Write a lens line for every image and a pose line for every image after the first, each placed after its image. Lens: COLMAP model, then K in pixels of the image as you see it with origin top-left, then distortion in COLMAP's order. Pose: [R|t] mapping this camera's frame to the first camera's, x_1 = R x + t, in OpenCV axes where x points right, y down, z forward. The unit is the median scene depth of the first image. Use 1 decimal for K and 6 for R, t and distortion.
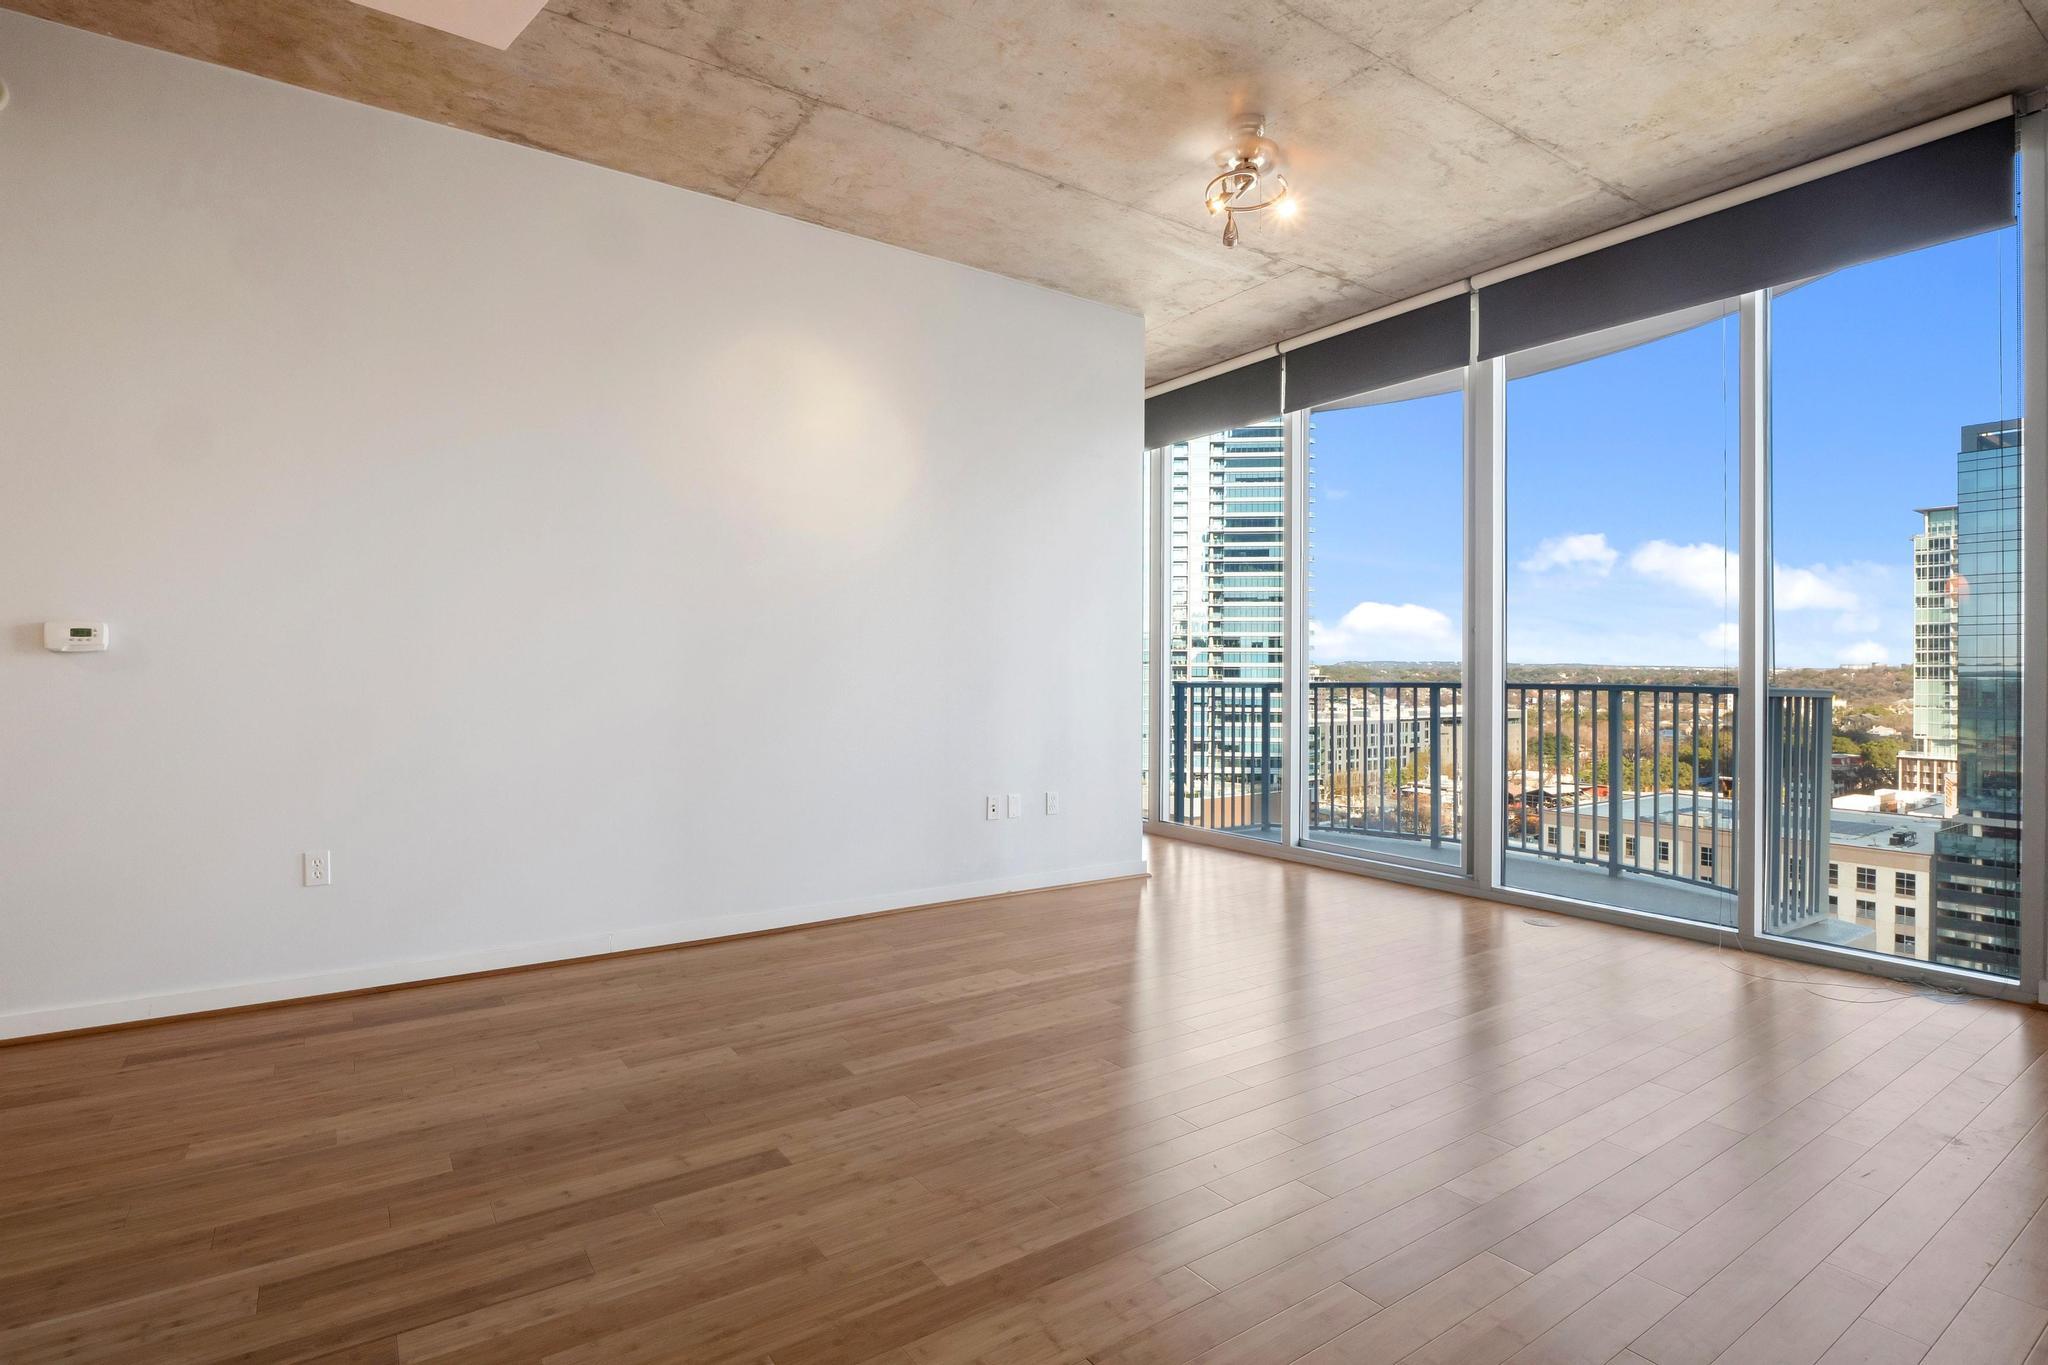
lens RADIAL K [[1007.6, 0, 1029.5], [0, 1007.6, 669.5], [0, 0, 1]] dist [-0.011323, -0.001434]
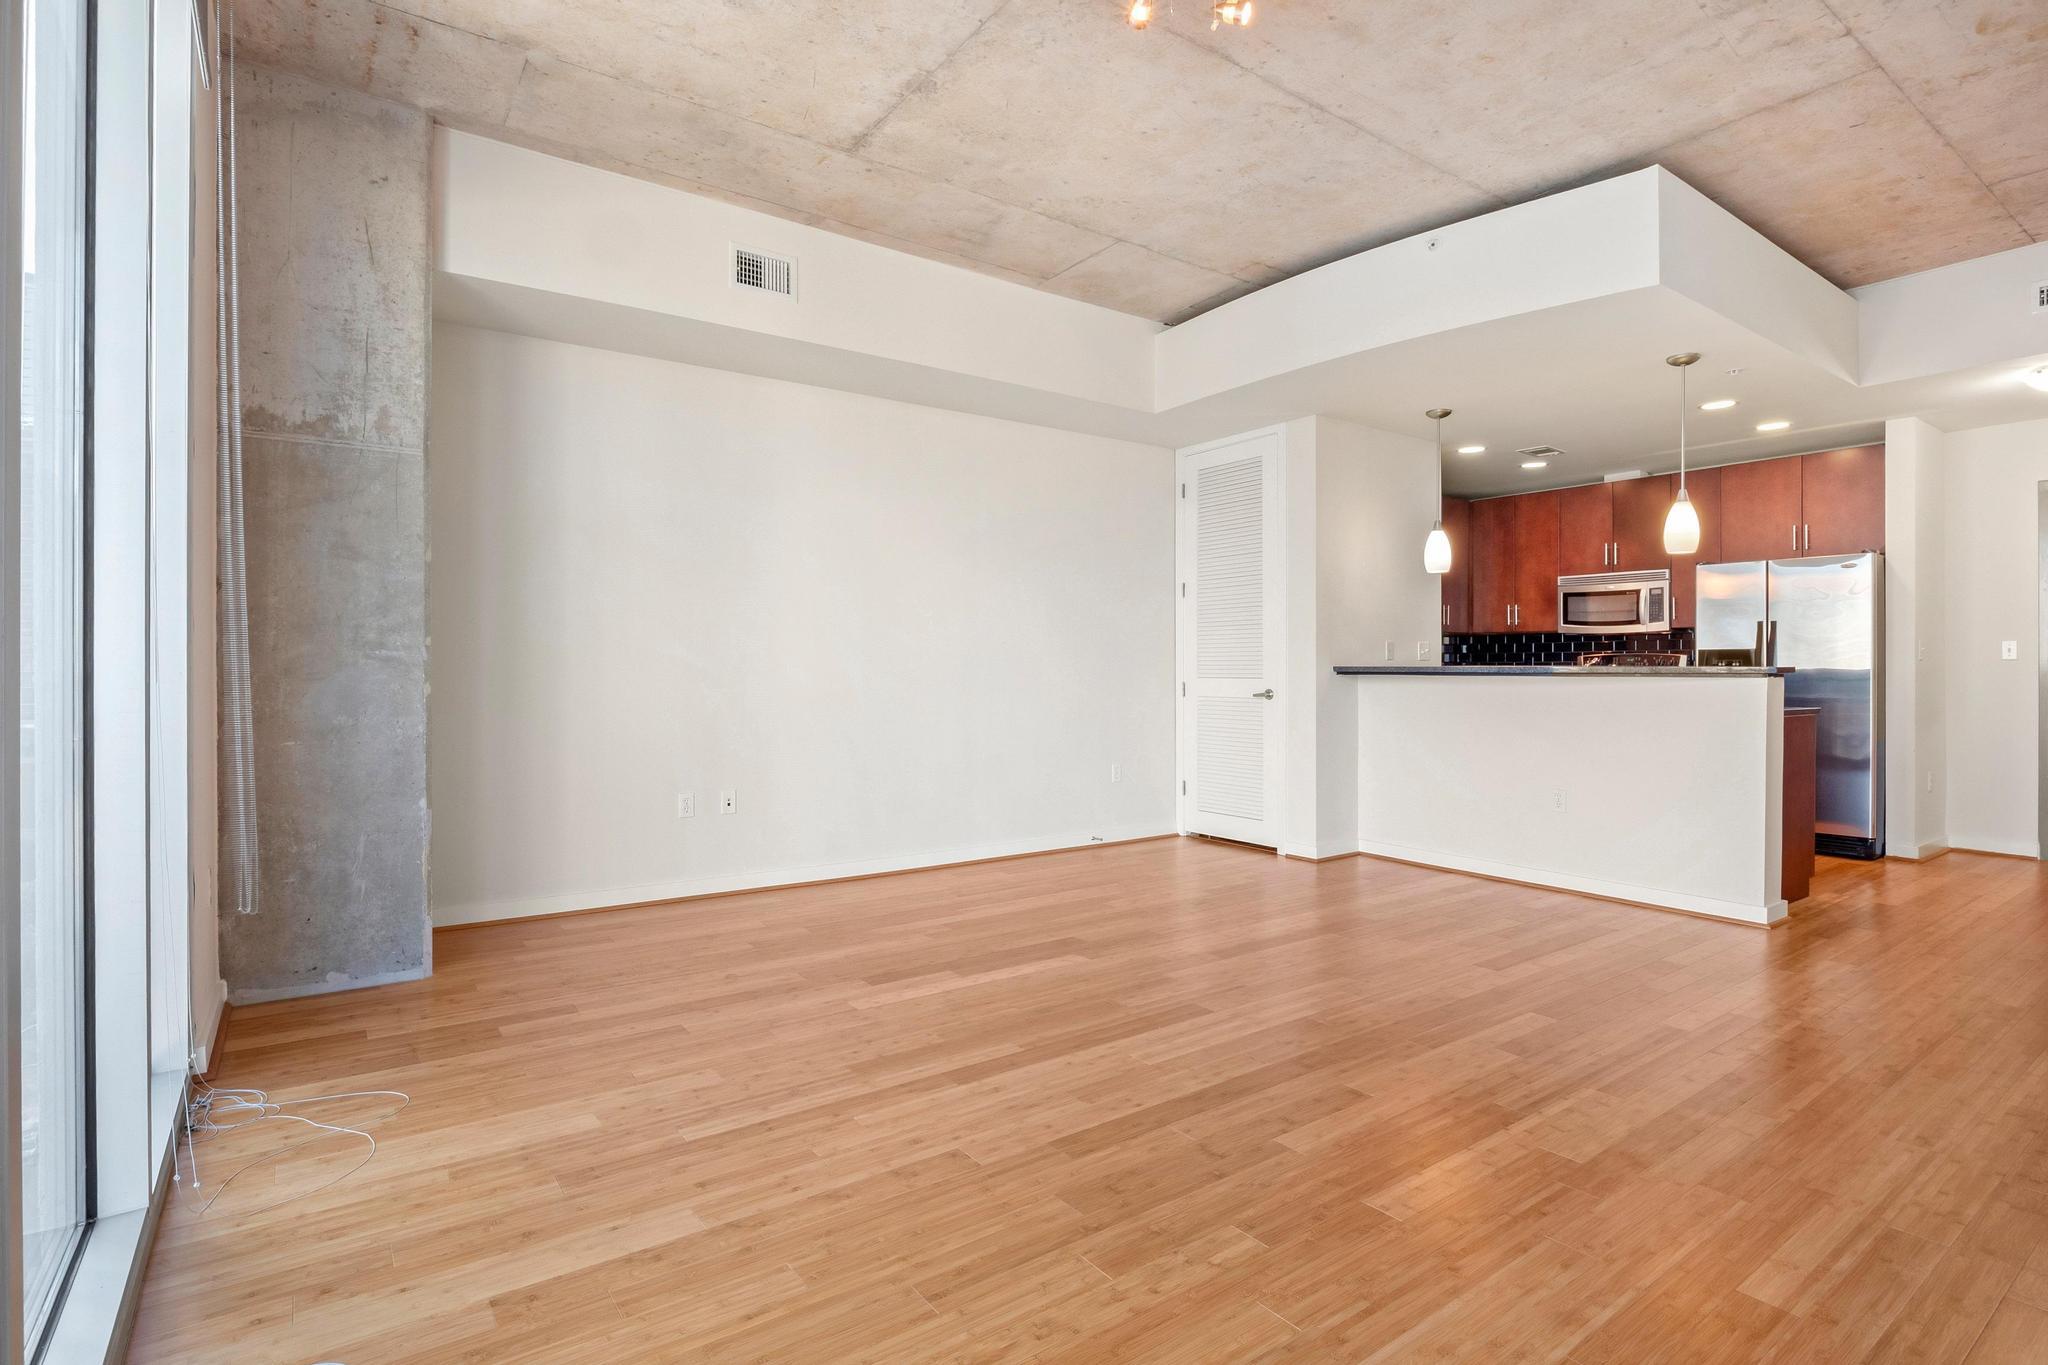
lens RADIAL K [[992.7, 0, 1020.0], [0, 992.7, 675.8], [0, 0, 1]] dist [0.008490, -0.021709]
pose [[-0.999952, -0.004295, -0.008772, 0.297358], [-0.004349, 0.999972, 0.006115, 0.004926], [0.008746, 0.006153, -0.999943, 1.475569]]
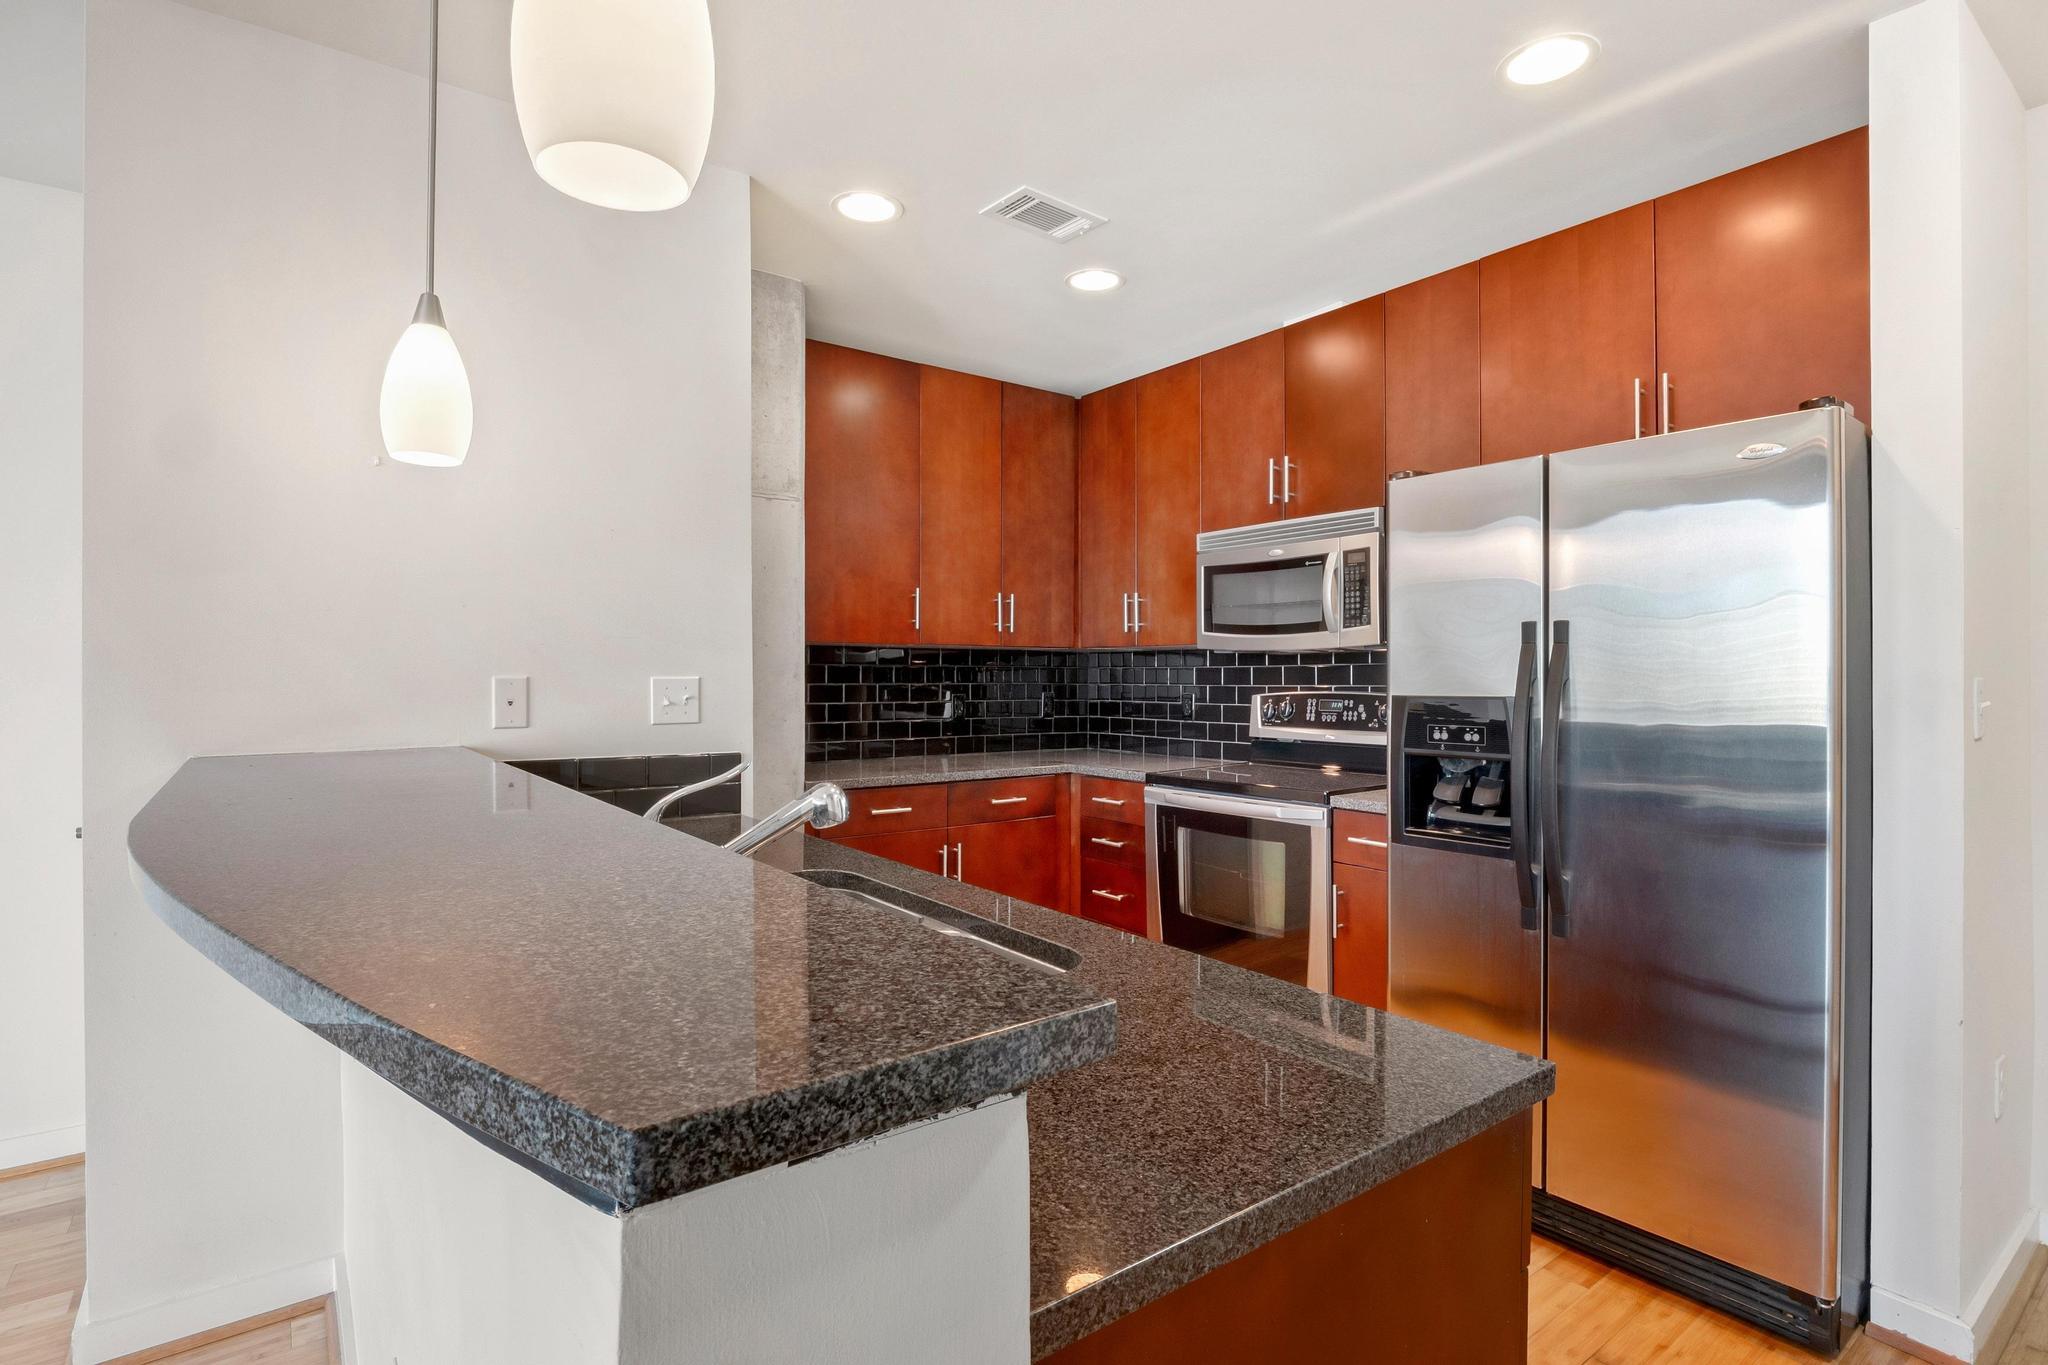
lens RADIAL K [[1002.8, 0, 1024.0], [0, 1002.8, 682.5], [0, 0, 1]] dist [0.003201, -0.008246]
pose [[-0.999324, -0.002894, -0.036662, -0.531650], [-0.003048, 0.999987, 0.004146, -0.040701], [0.036650, 0.004255, -0.999319, 0.536900]]
